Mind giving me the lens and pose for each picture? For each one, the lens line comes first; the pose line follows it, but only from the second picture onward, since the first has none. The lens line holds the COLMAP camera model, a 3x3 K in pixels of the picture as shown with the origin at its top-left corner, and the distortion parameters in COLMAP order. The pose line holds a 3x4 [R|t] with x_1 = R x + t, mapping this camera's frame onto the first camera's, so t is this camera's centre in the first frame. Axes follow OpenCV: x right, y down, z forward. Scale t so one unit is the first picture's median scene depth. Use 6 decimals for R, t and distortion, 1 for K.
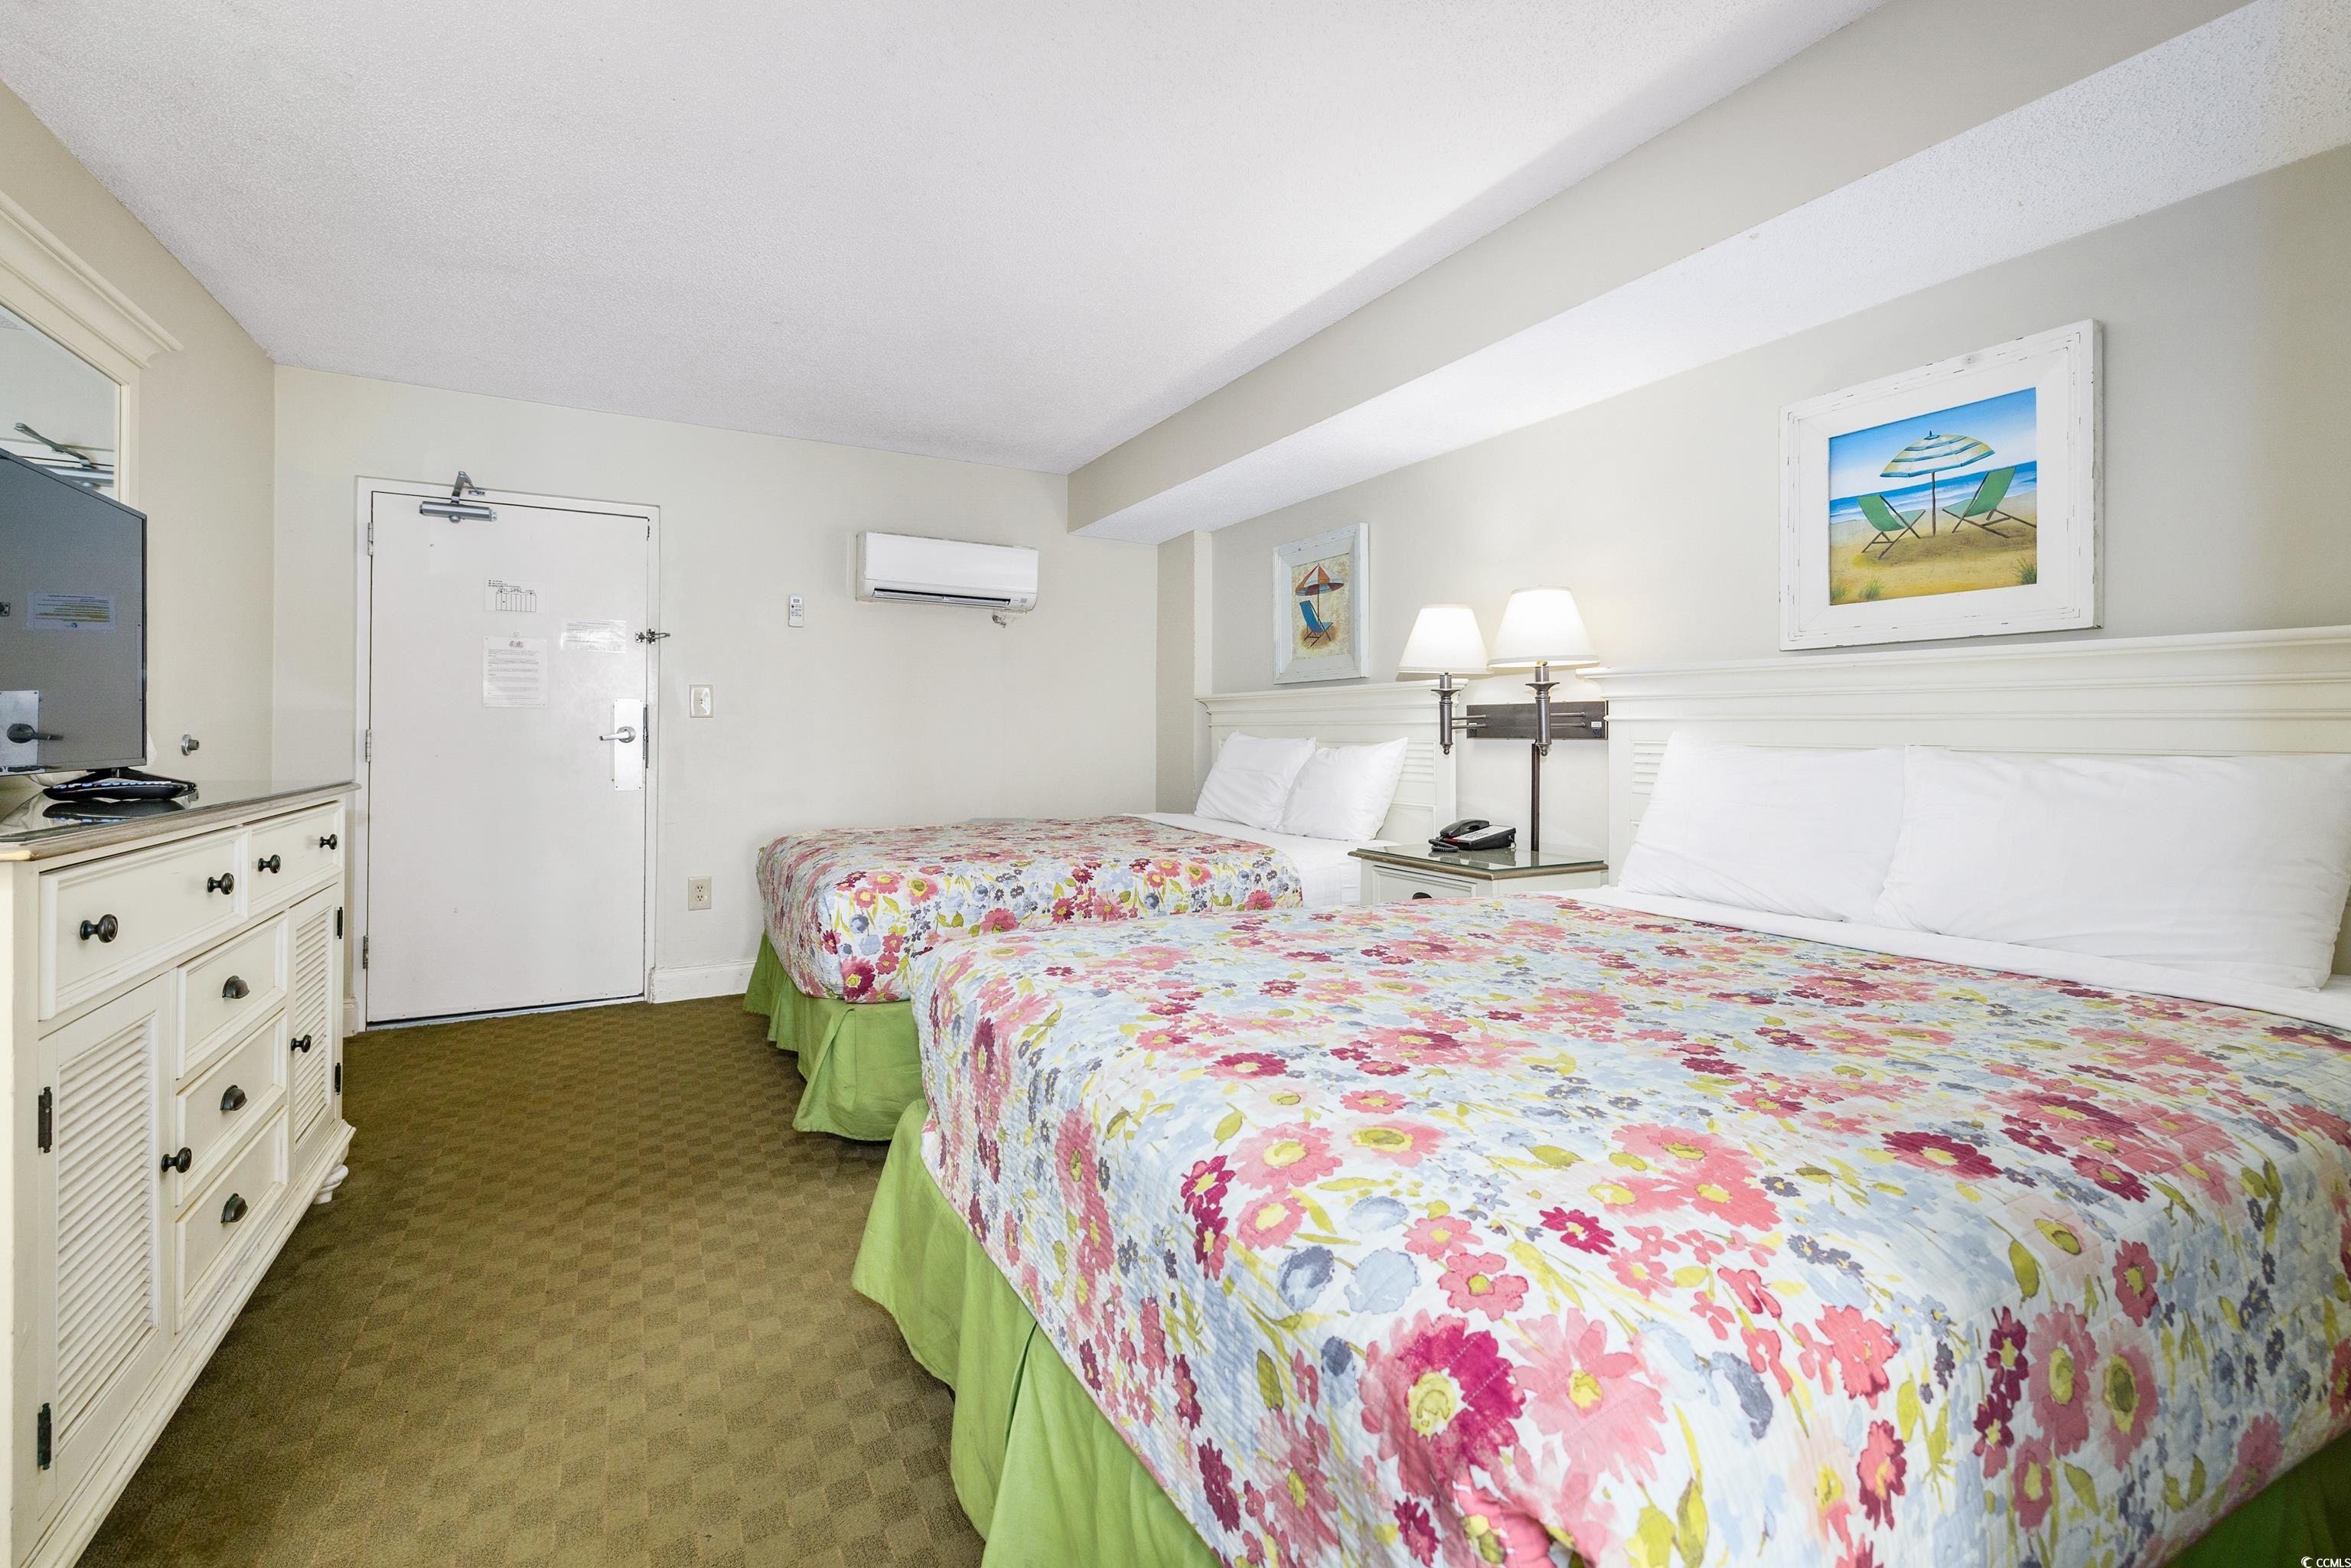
lens RADIAL K [[1006.5, 0, 1175.9], [0, 1006.5, 734.4], [0, 0, 1]] dist [-0.001352, 0.000217]
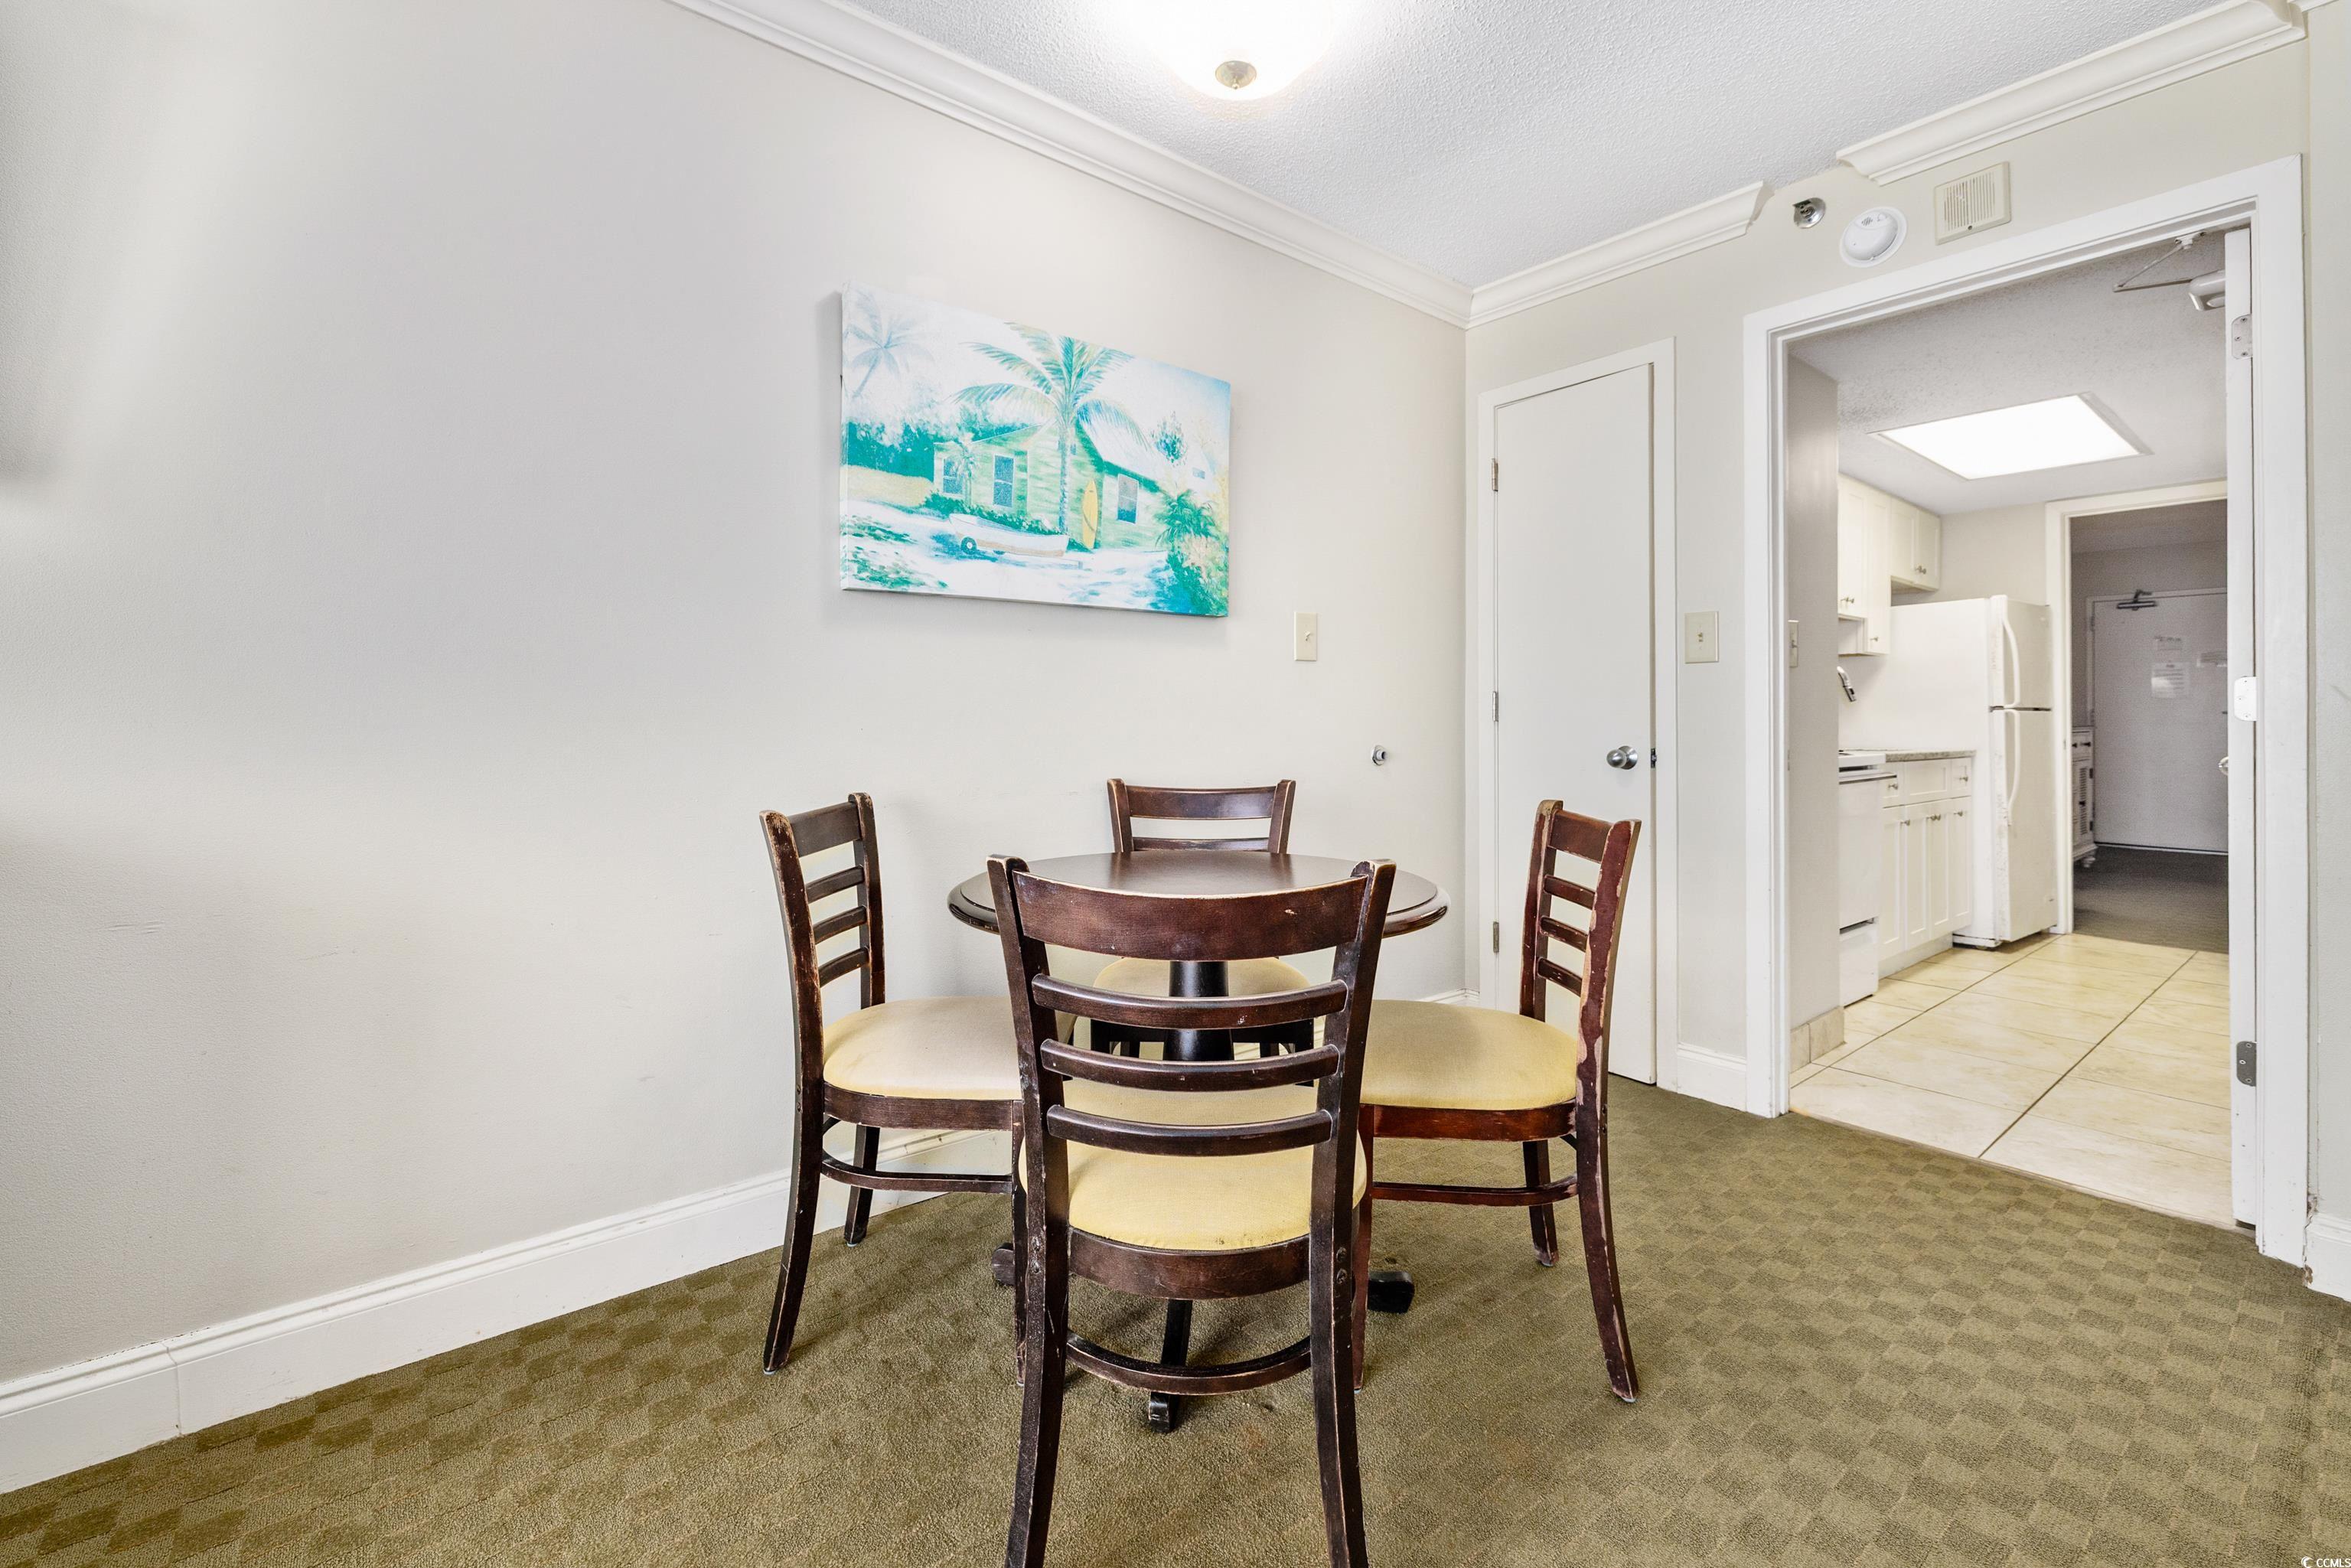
lens RADIAL K [[991.4, 0, 1145.1], [0, 991.4, 707.3], [0, 0, 1]] dist [-0.000725, -0.000334]
pose [[0.155569, -0.014336, -0.987721, 1.298807], [-0.001312, 0.999891, -0.014719, 0.033283], [0.987824, 0.003586, 0.155533, -1.768454]]
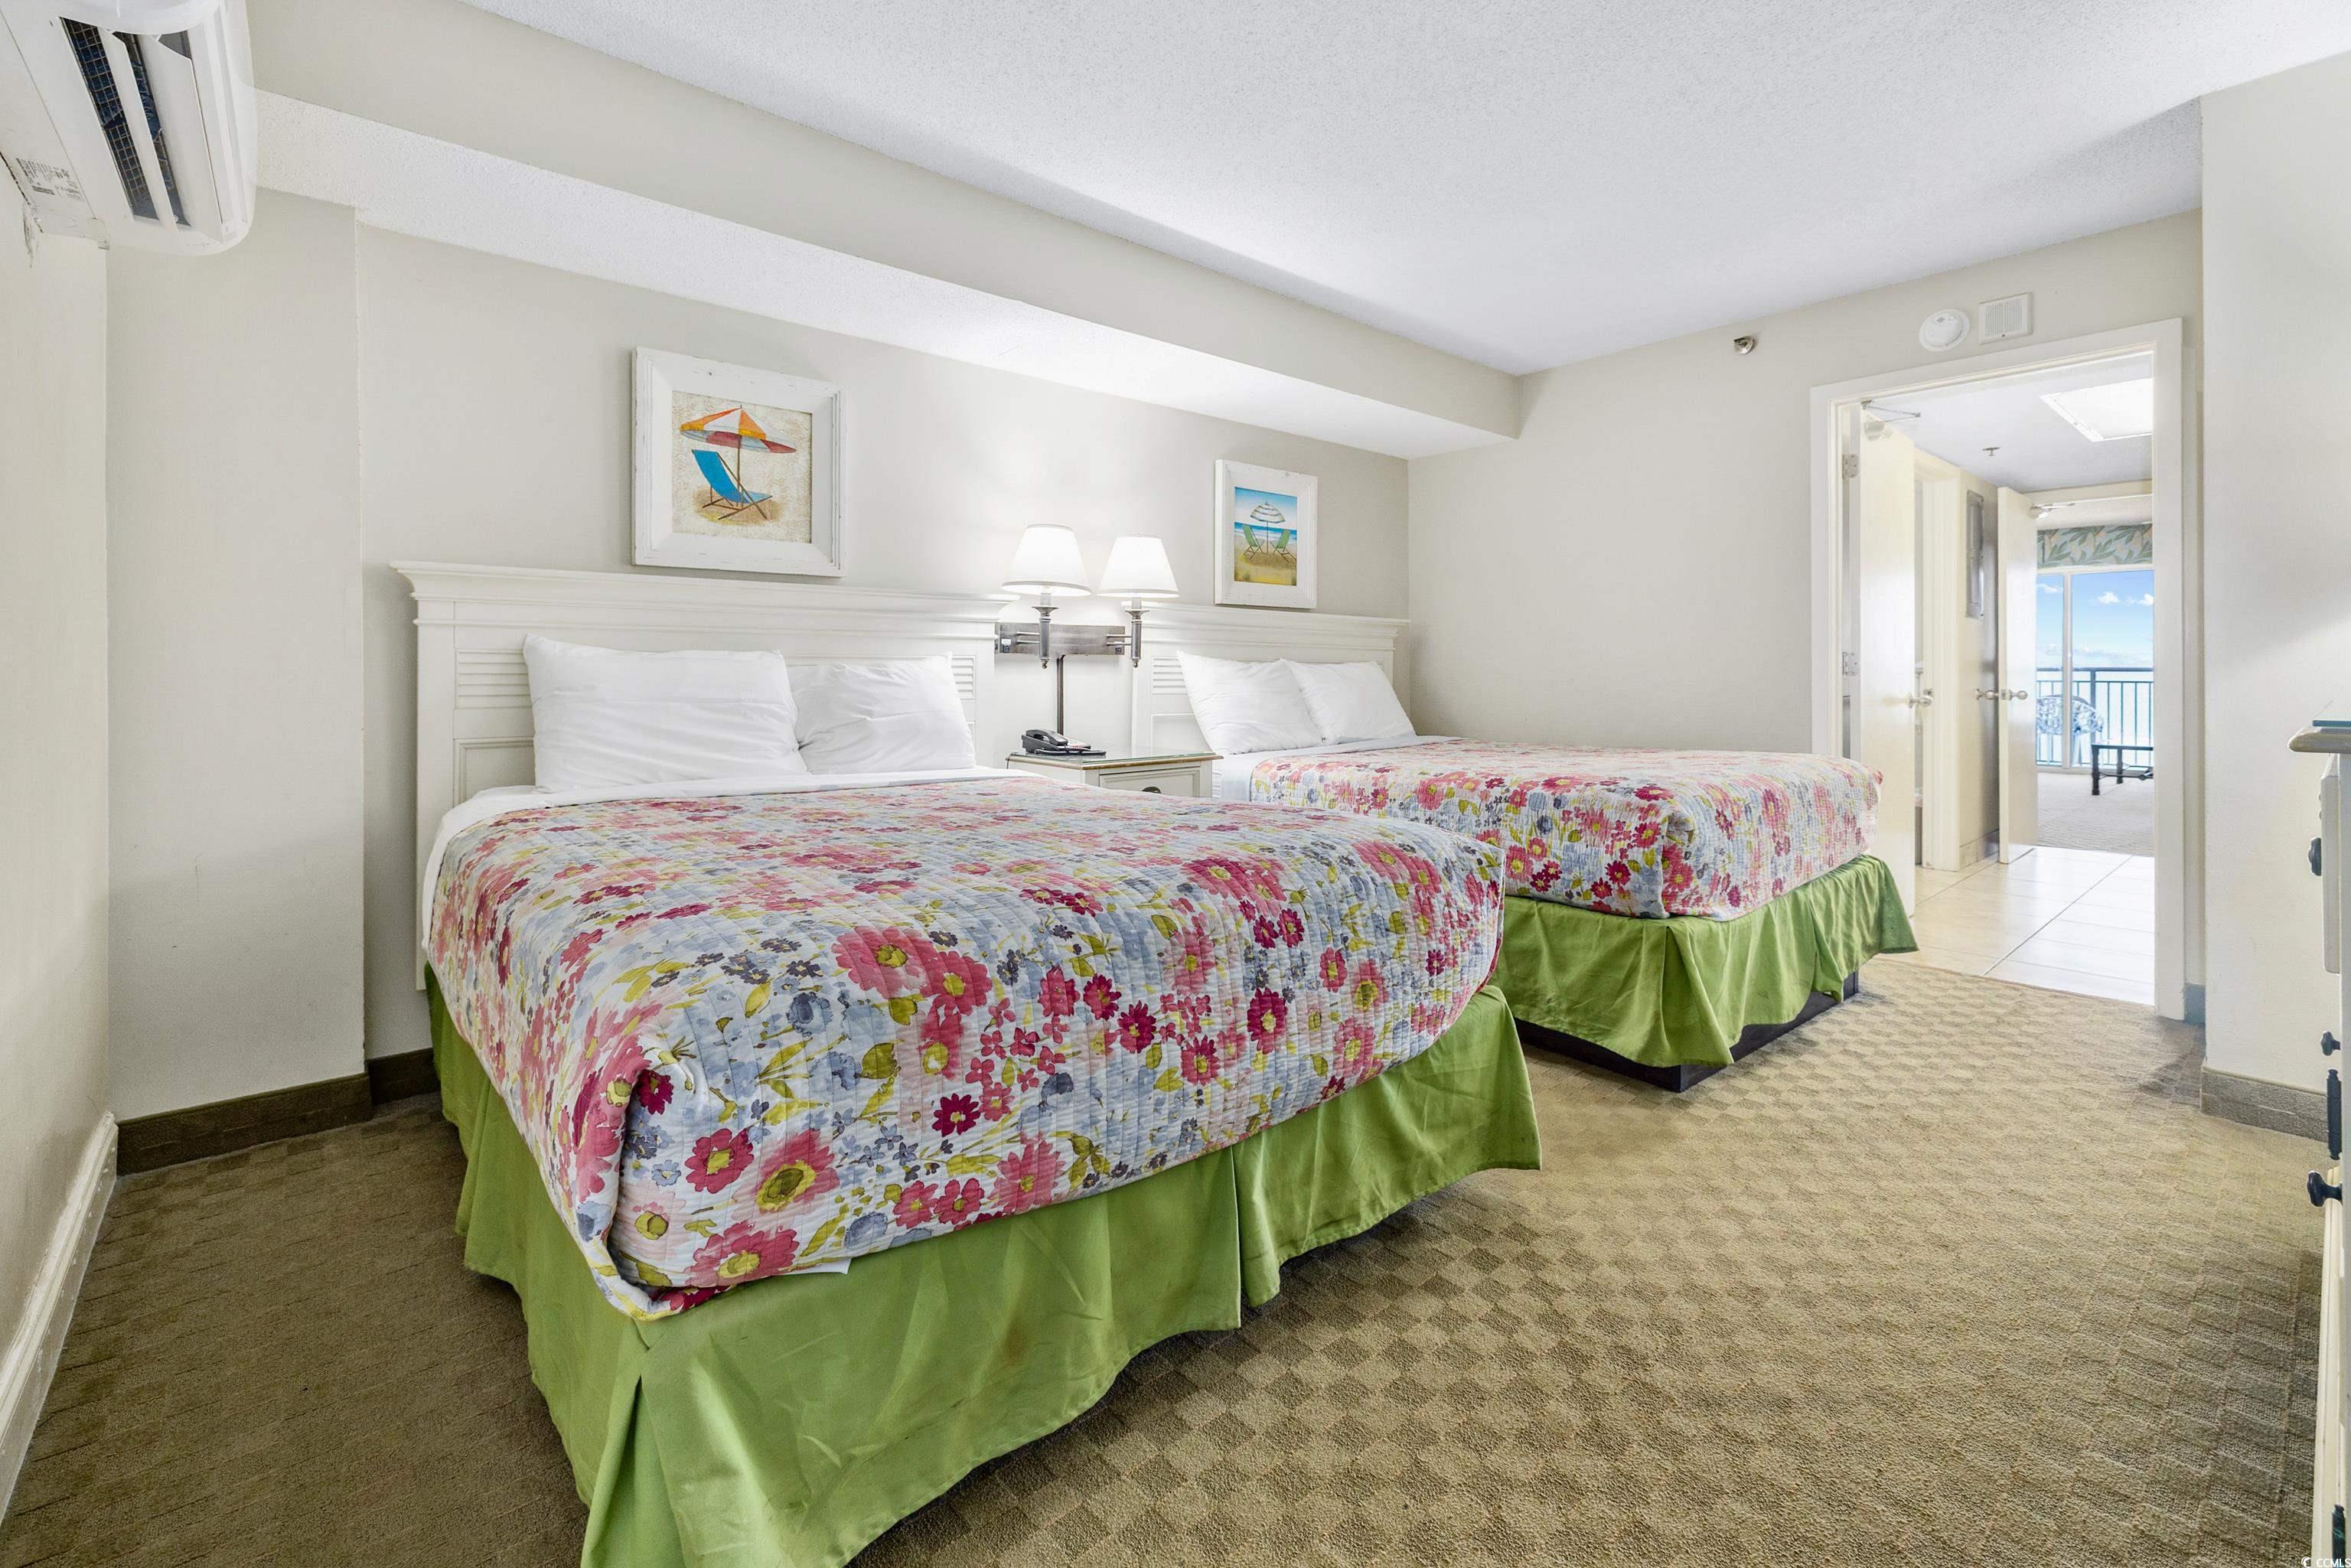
lens RADIAL K [[1020.4, 0, 1177.8], [0, 1020.4, 688.8], [0, 0, 1]] dist [-0.001399, 0.000007]
pose [[-0.213843, -0.019149, 0.976680, -0.905553], [0.000360, 0.999806, 0.019681, 0.022503], [-0.976868, 0.004560, -0.213795, 1.228516]]
